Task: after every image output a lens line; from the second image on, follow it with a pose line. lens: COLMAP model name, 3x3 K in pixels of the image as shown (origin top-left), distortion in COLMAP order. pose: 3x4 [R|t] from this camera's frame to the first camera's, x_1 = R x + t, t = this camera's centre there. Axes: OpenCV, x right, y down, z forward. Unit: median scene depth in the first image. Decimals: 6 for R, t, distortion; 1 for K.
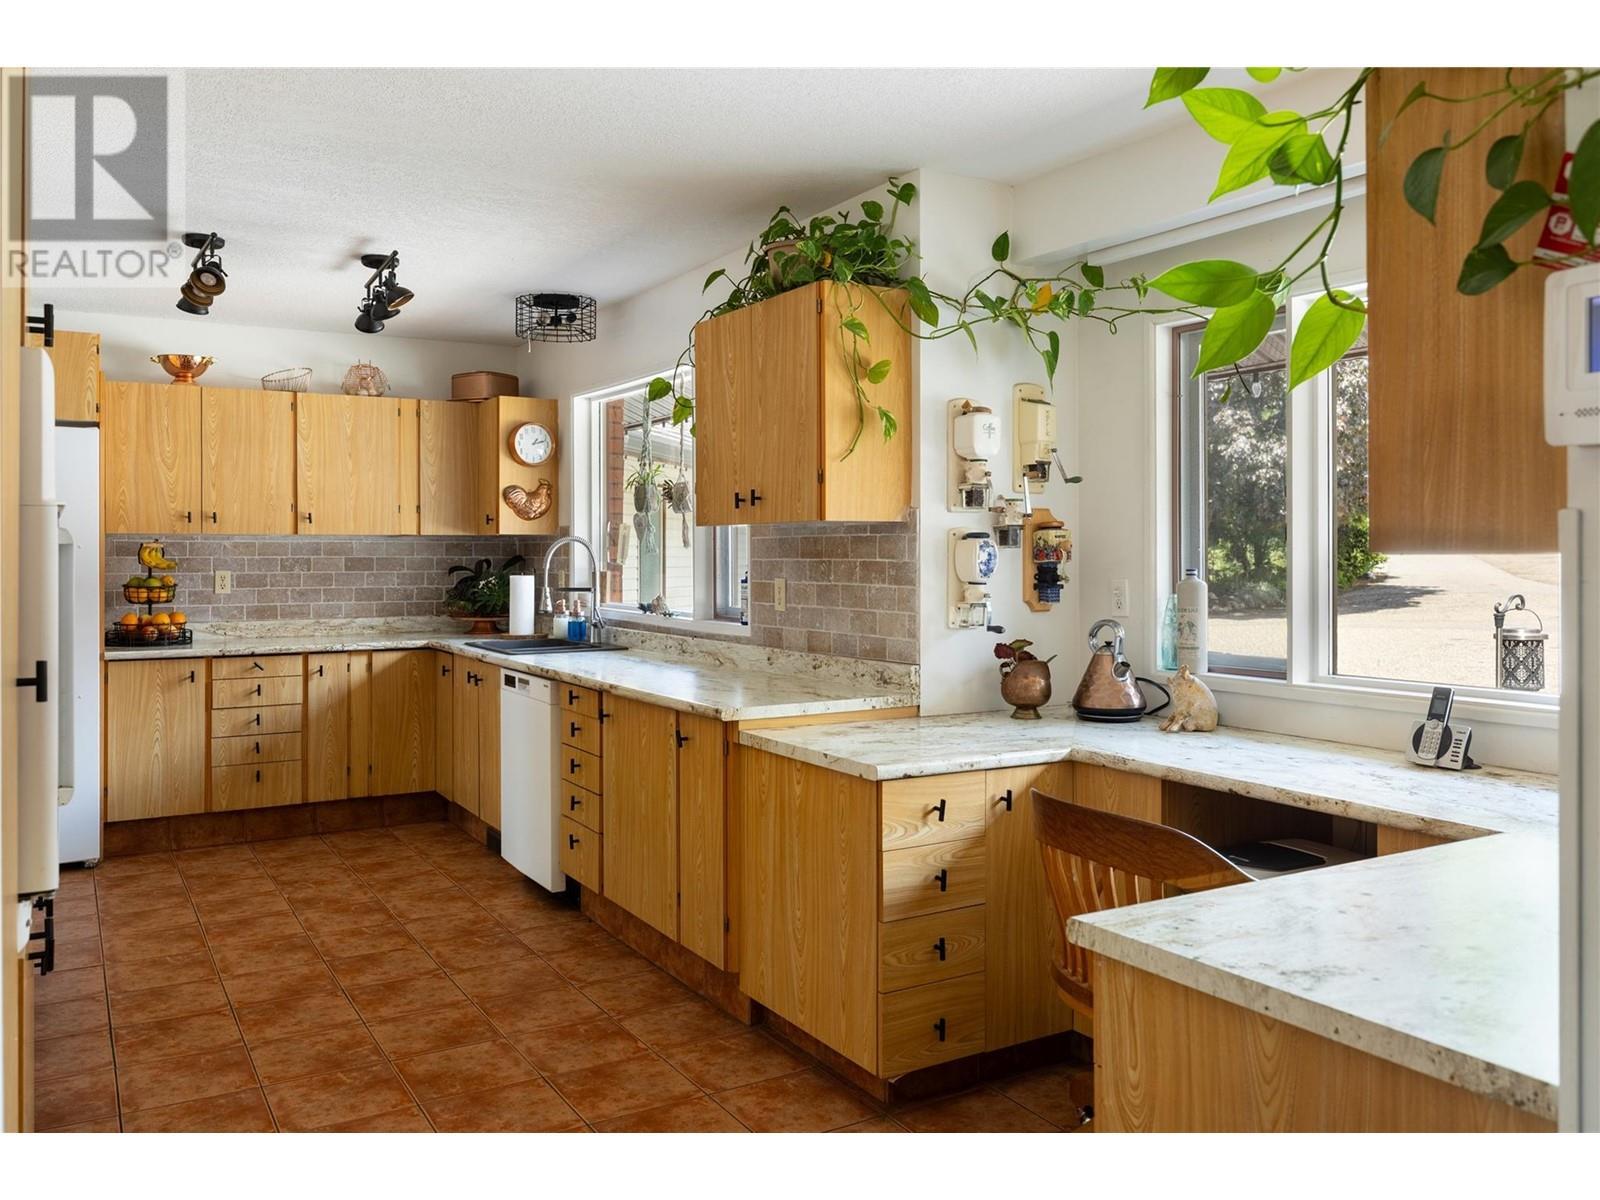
lens RADIAL K [[1278.5, 0, 802.7], [0, 1278.5, 555.8], [0, 0, 1]] dist [0.028284, -0.002536]
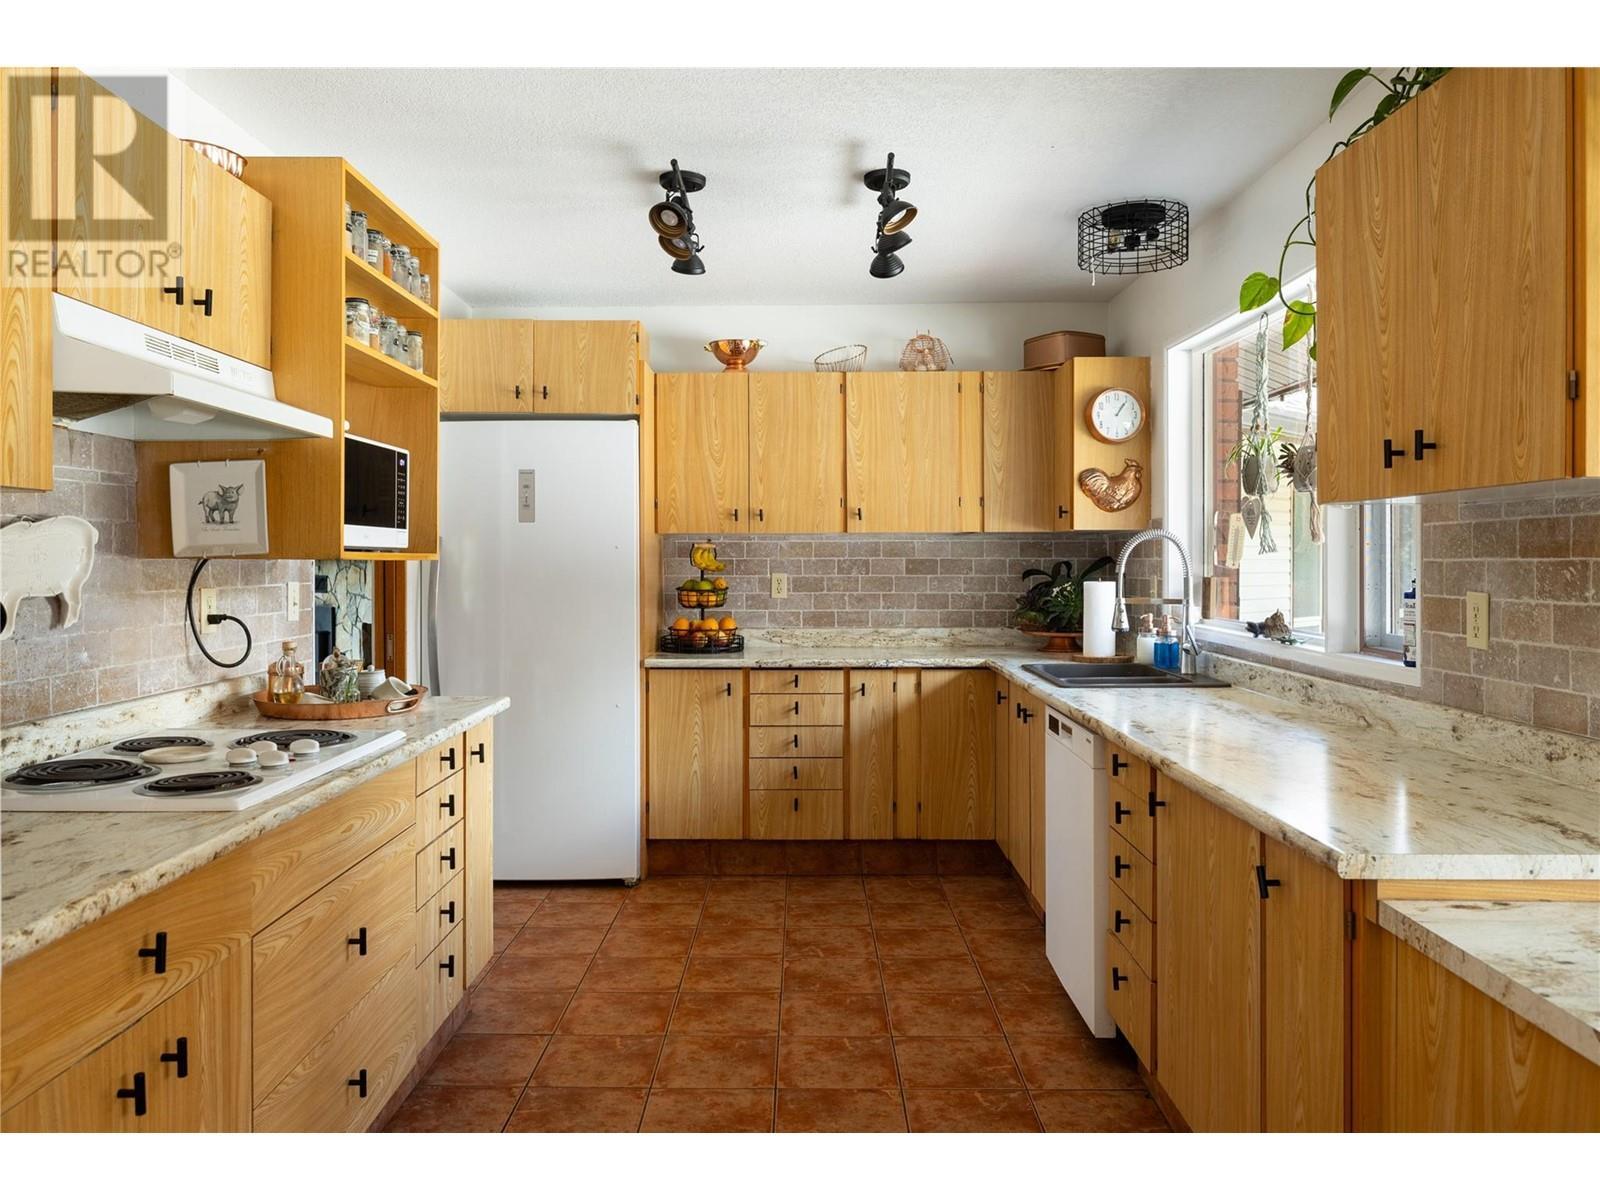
lens RADIAL K [[1172.4, 0, 784.7], [0, 1172.4, 570.2], [0, 0, 1]] dist [-0.006146, 0.009809]
pose [[0.849949, 0.004378, -0.526847, -0.004076], [-0.000006, 0.999966, 0.008300, 0.002764], [0.526865, -0.007052, 0.849920, 0.323729]]
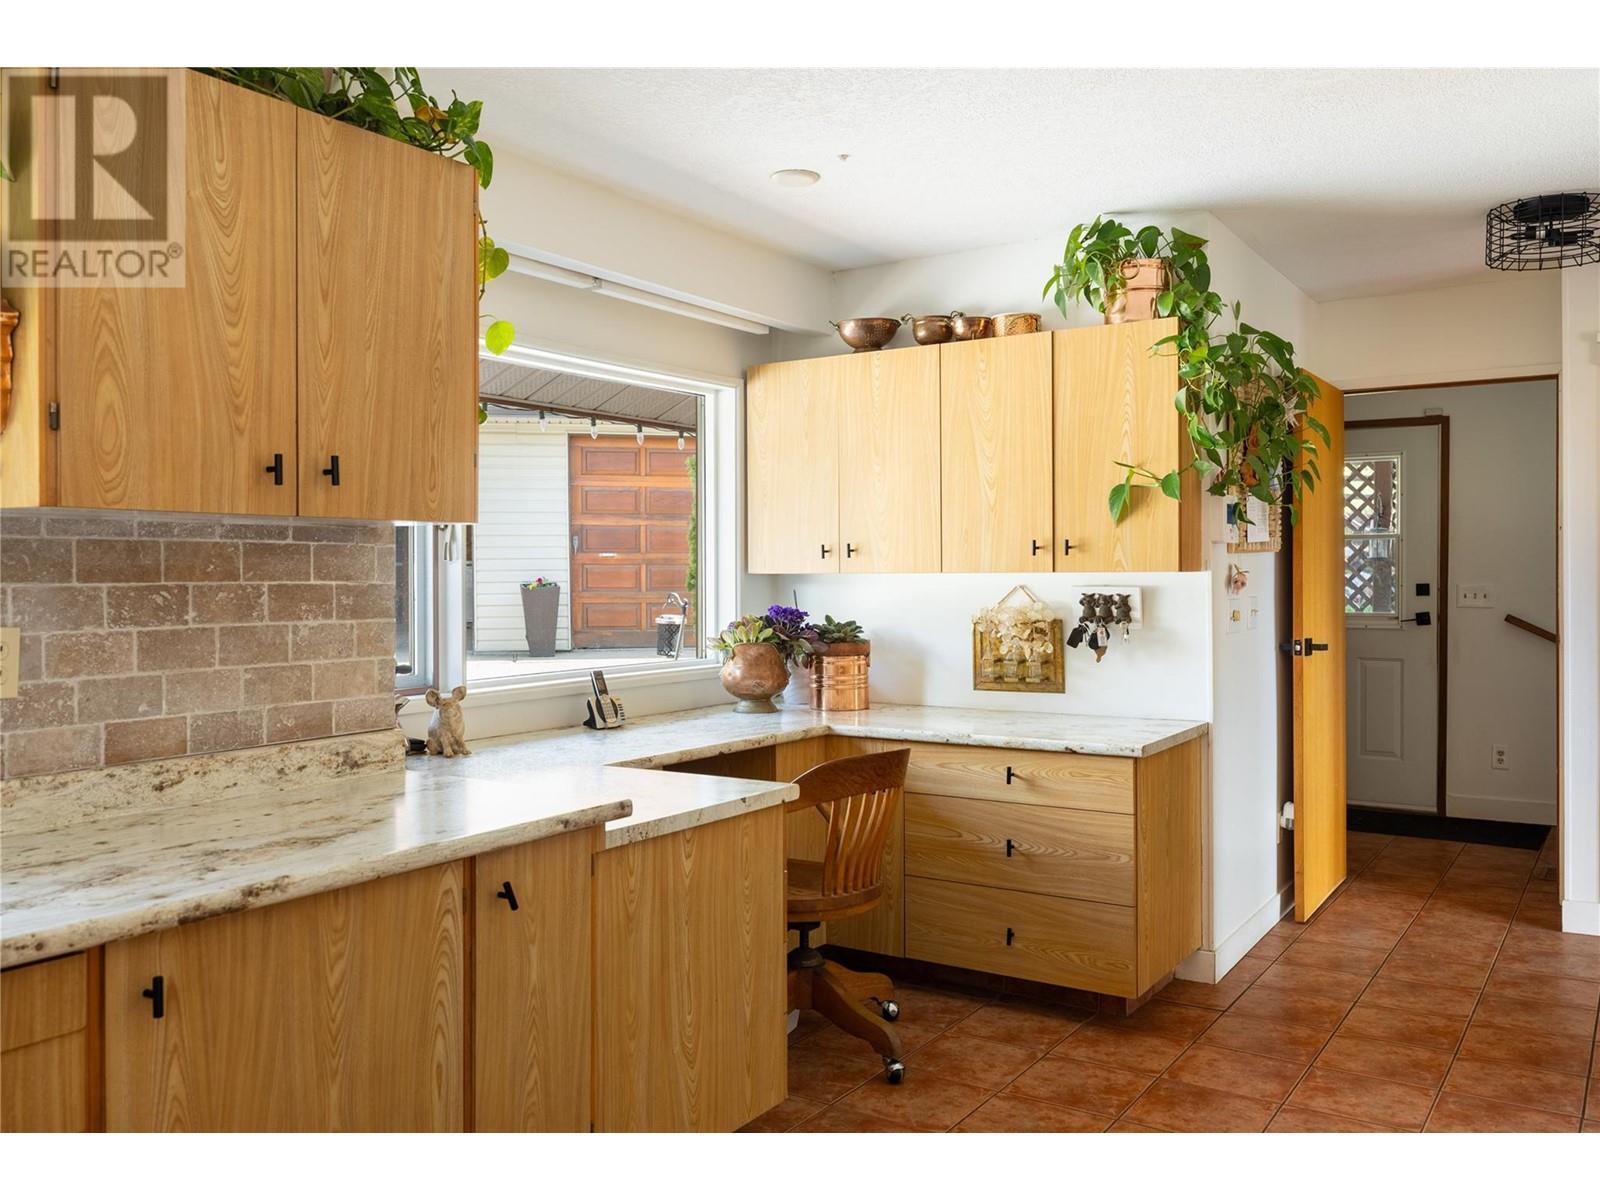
lens RADIAL K [[1278.5, 0, 797.7], [0, 1278.5, 597.1], [0, 0, 1]] dist [0.028284, -0.002536]
pose [[-0.426823, -0.015309, 0.904206, -0.467008], [0.004545, 0.999808, 0.019073, -0.000452], [-0.904324, 0.012250, -0.426671, 0.789152]]
